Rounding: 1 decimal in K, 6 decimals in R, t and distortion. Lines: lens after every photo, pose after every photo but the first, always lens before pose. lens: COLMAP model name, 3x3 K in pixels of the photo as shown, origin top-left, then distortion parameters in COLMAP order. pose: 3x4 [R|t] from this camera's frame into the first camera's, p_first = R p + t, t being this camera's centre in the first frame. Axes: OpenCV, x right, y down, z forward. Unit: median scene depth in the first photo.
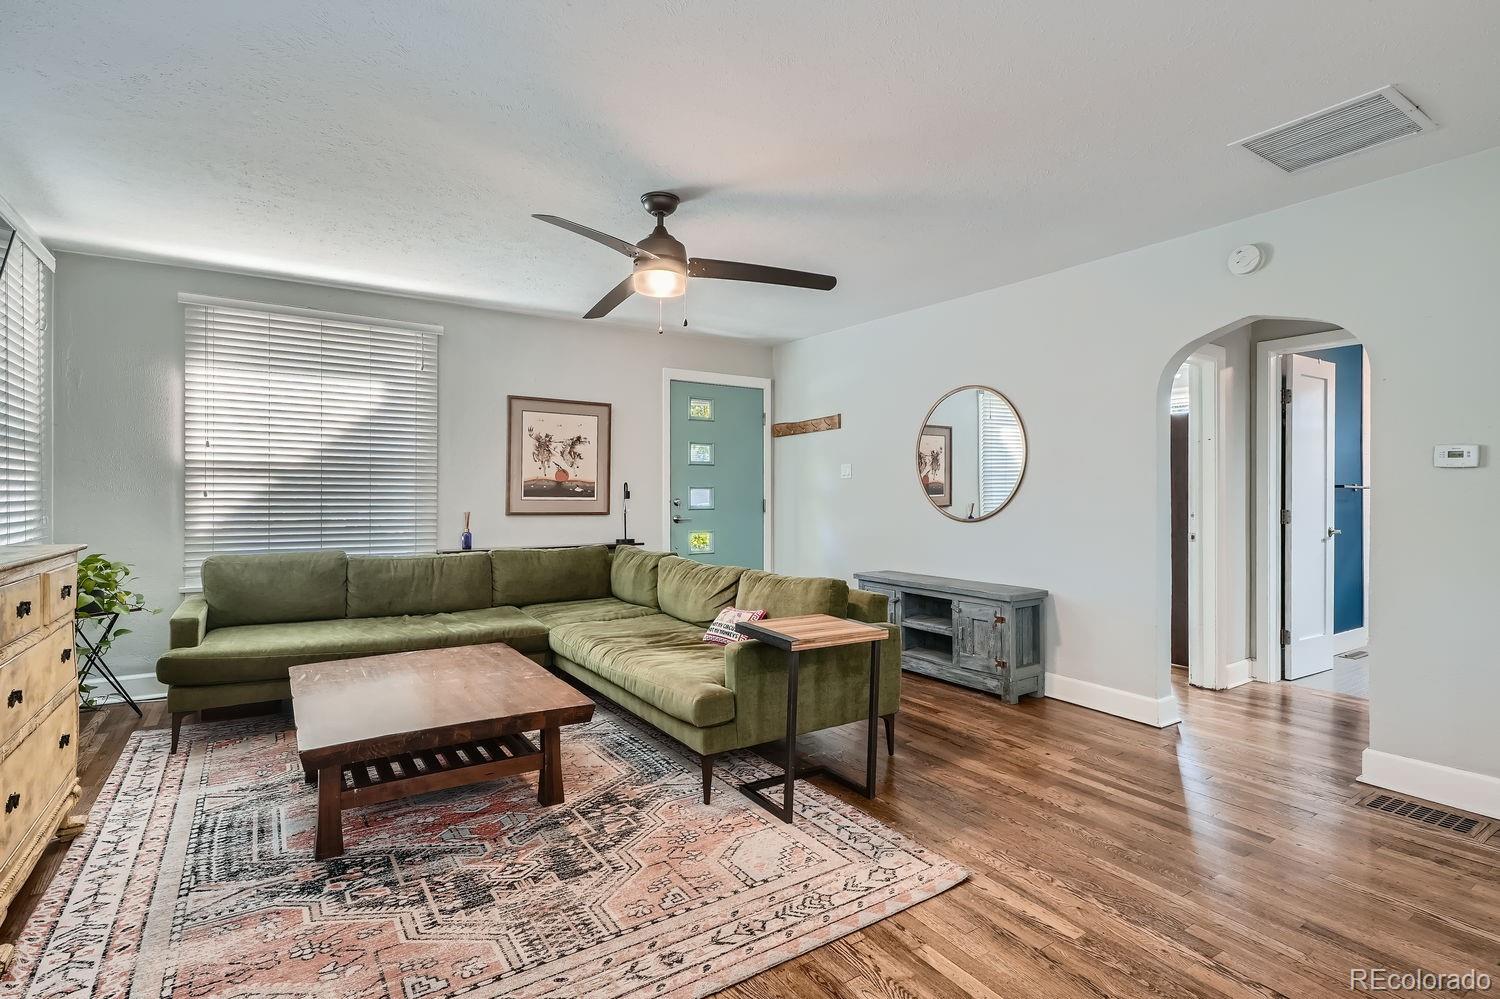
lens RADIAL K [[728.4, 0, 750.0], [0, 728.4, 499.5], [0, 0, 1]] dist [0.018623, -0.008918]
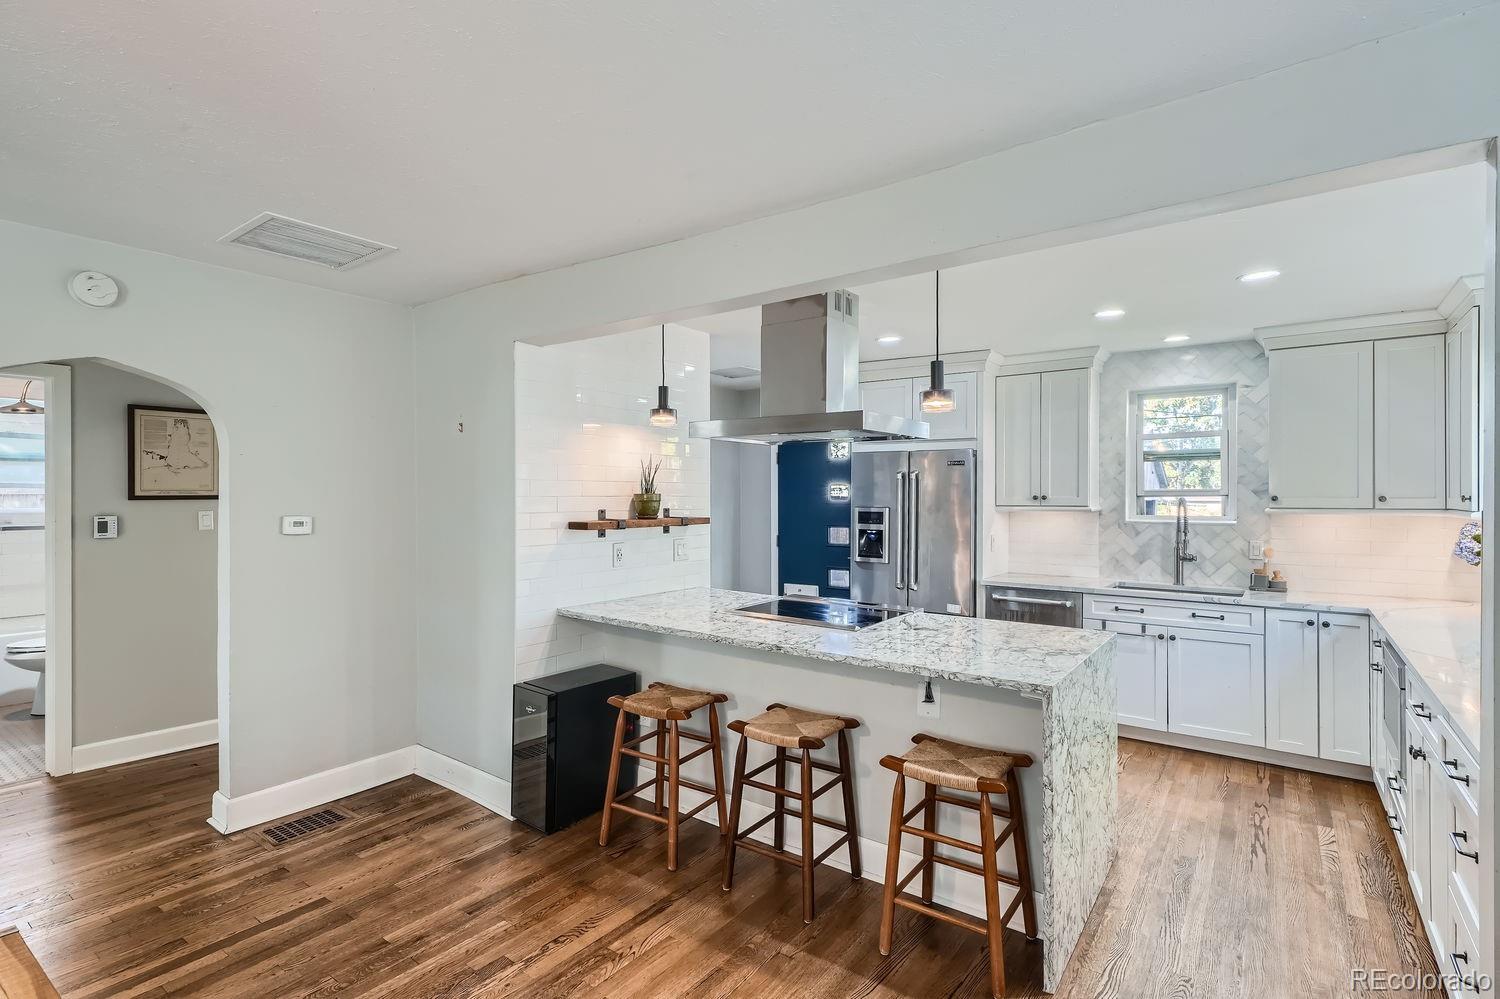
lens RADIAL K [[714.7, 0, 750.0], [0, 714.7, 499.5], [0, 0, 1]] dist [0.018270, -0.007465]
pose [[-0.340542, -0.003182, 0.940224, -0.343911], [0.006491, 0.999962, 0.005735, -0.083652], [-0.940207, 0.008056, -0.340509, 0.560653]]
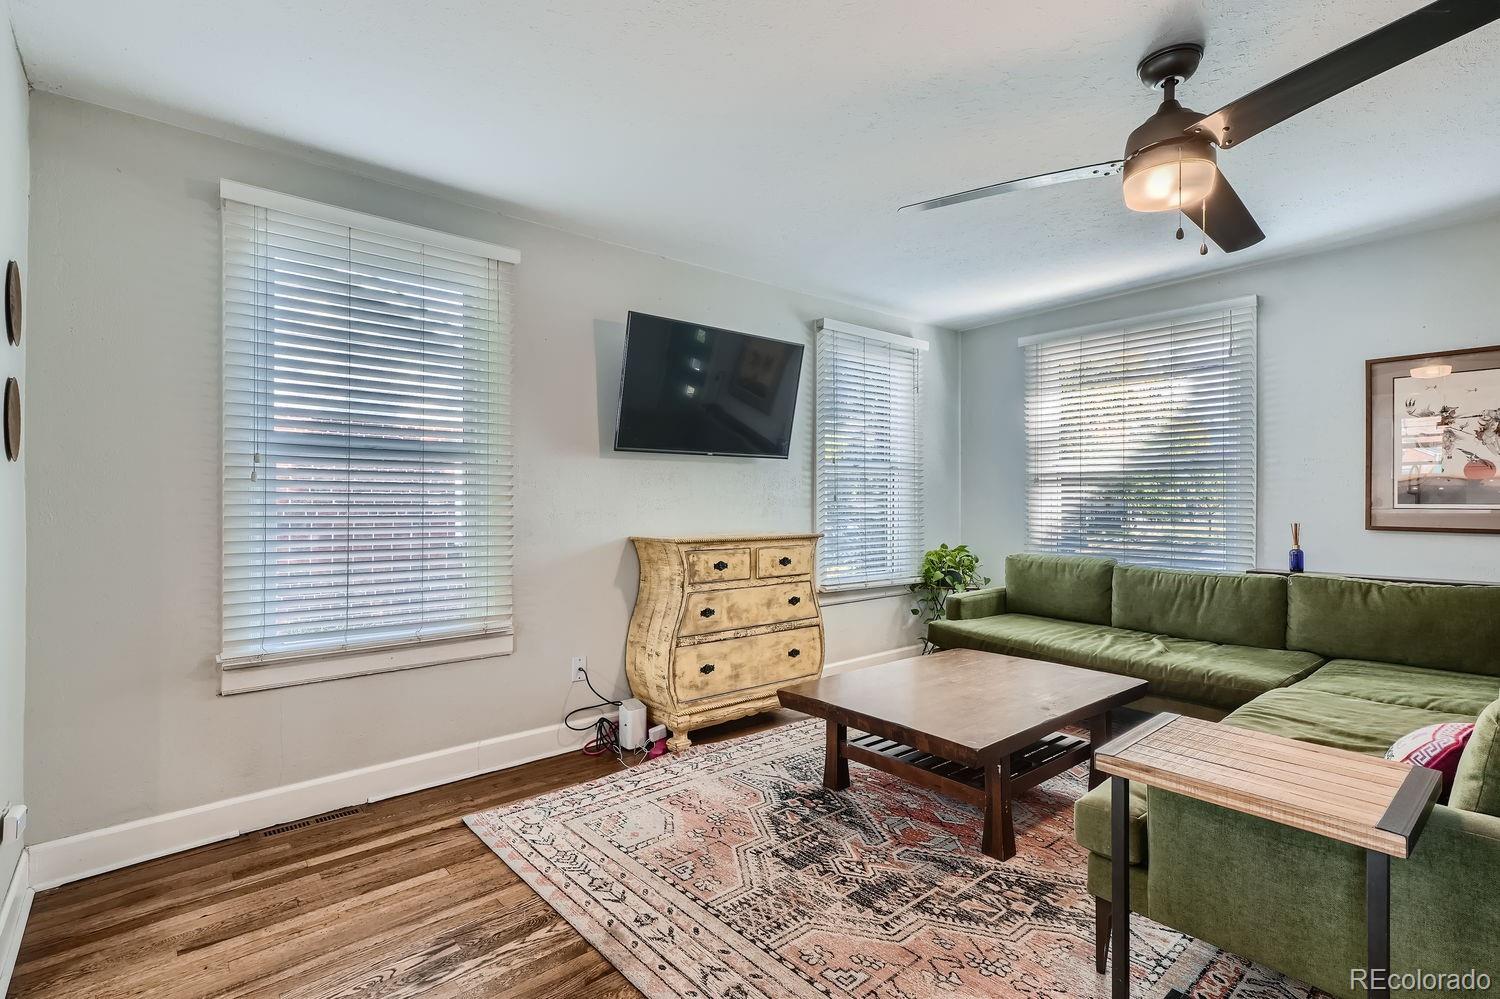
lens RADIAL K [[714.7, 0, 750.0], [0, 714.7, 499.5], [0, 0, 1]] dist [0.018270, -0.007465]
pose [[0.118544, -0.006312, -0.992929, 0.446584], [-0.002750, 0.999974, -0.006685, -0.002271], [0.992945, 0.003523, 0.118524, 0.493438]]
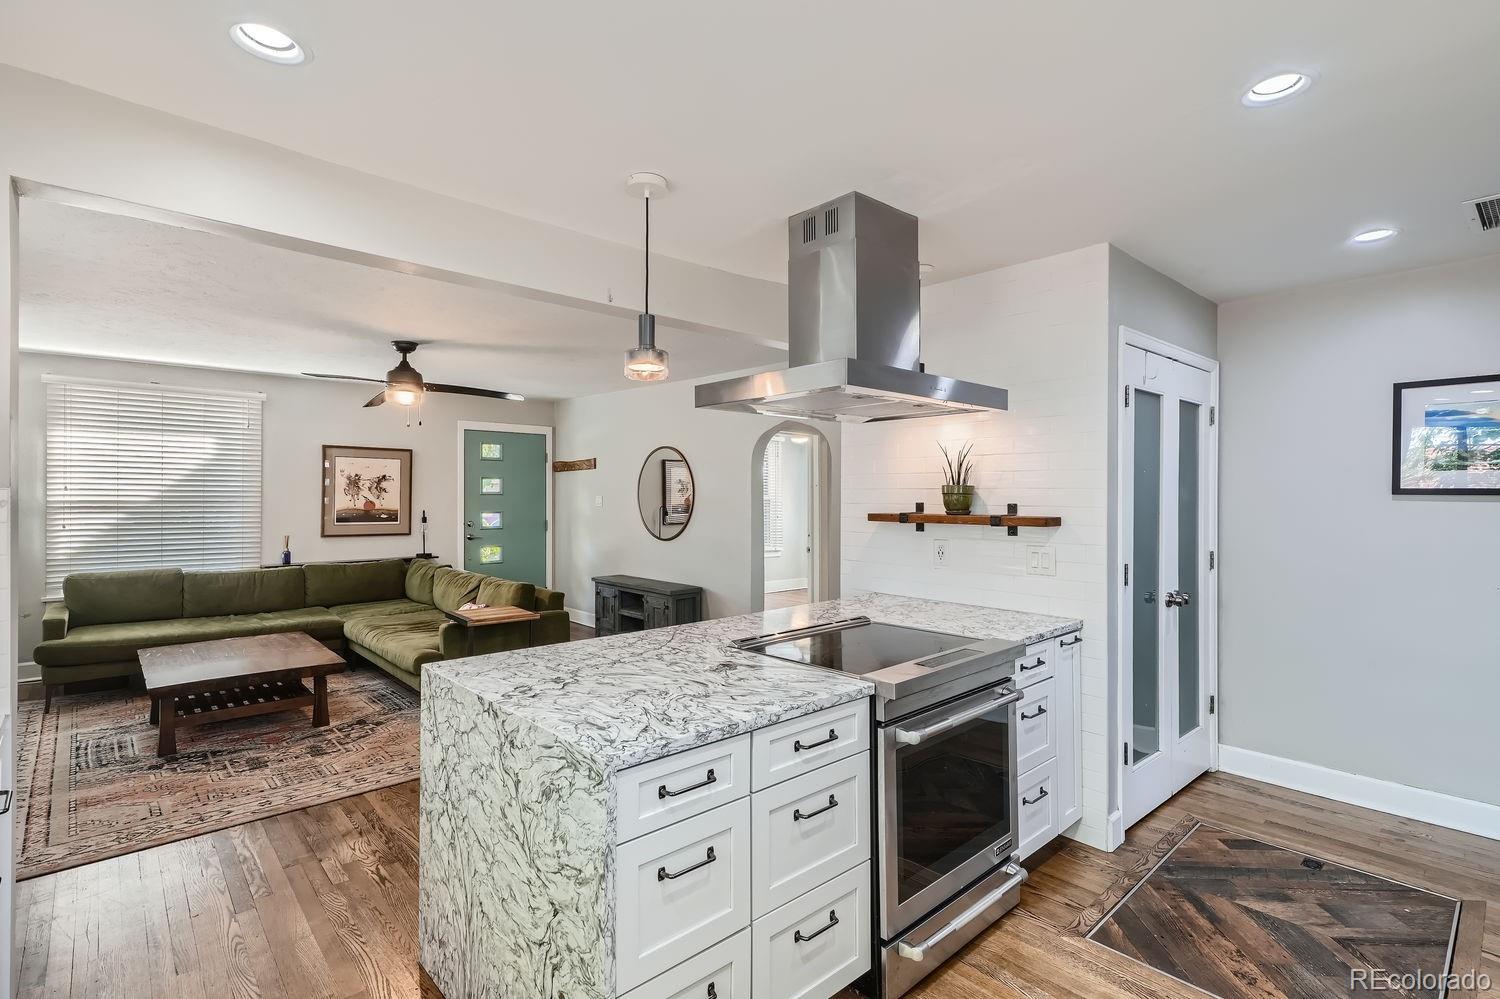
lens RADIAL K [[714.7, 0, 750.0], [0, 714.7, 499.5], [0, 0, 1]] dist [0.018270, -0.007465]
pose [[0.988110, 0.000717, 0.153745, 0.342847], [-0.000685, 1.000000, -0.000267, -0.069920], [-0.153746, 0.000158, 0.988110, -0.584710]]
